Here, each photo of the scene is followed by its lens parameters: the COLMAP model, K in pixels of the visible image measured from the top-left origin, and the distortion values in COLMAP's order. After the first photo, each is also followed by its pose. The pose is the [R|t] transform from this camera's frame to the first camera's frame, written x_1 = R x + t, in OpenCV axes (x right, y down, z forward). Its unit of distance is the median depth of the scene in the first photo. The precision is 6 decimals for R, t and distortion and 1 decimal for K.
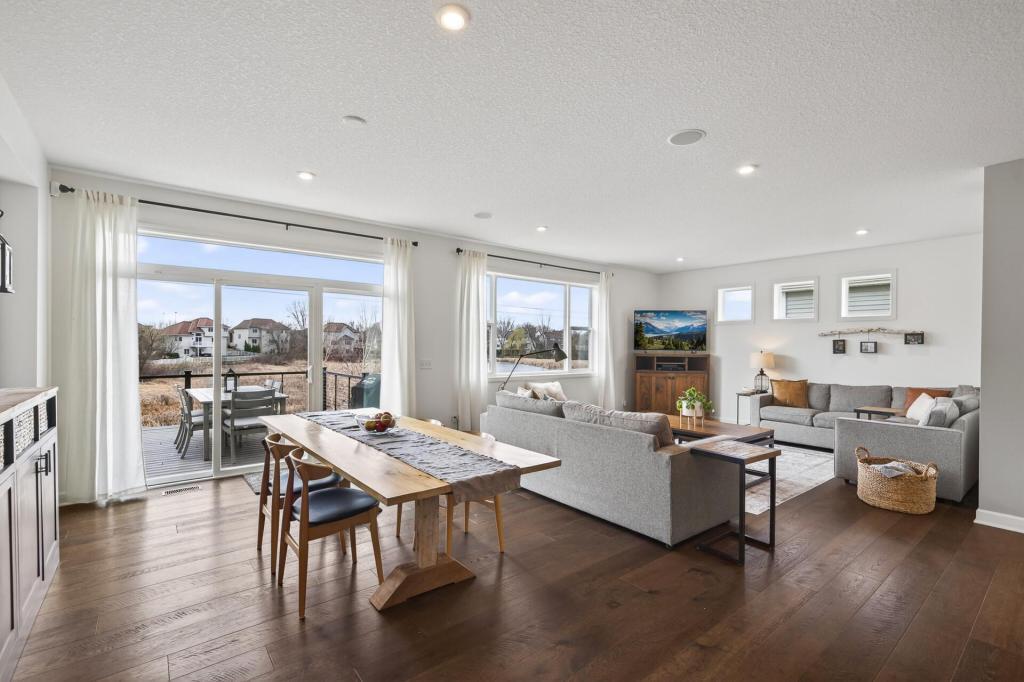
lens RADIAL K [[467.7, 0, 514.4], [0, 467.7, 343.9], [0, 0, 1]] dist [-0.017487, -0.000529]
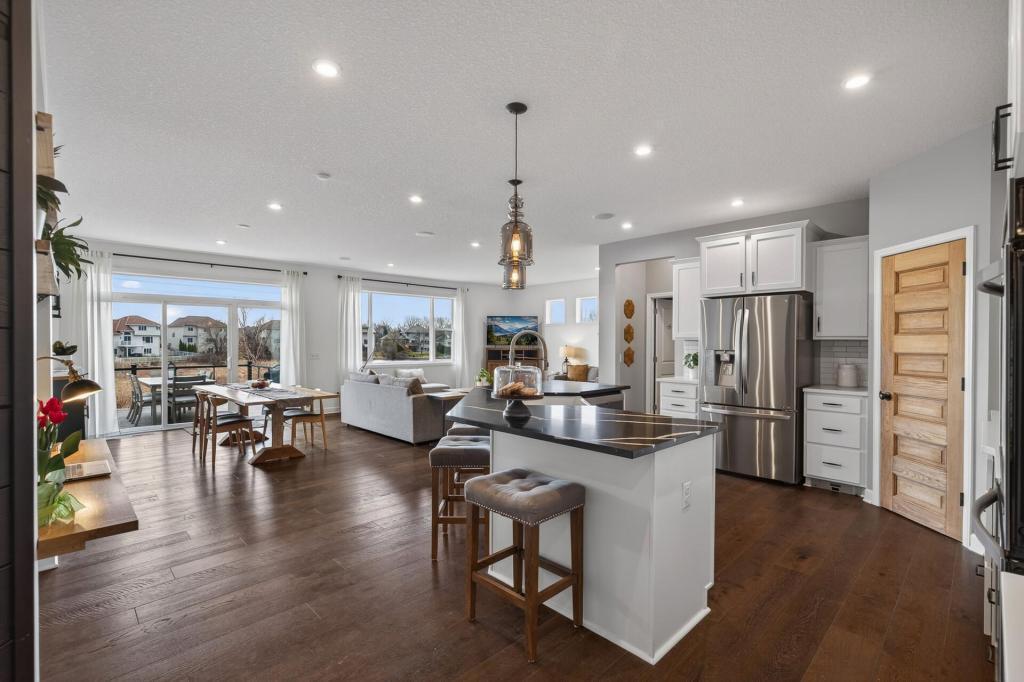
lens RADIAL K [[467.7, 0, 509.6], [0, 467.7, 342.9], [0, 0, 1]] dist [-0.017487, -0.000529]
pose [[0.995607, -0.007052, 0.093365, 0.204539], [0.006674, 0.999968, 0.004365, 0.000645], [-0.093393, -0.003722, 0.995622, -0.365275]]
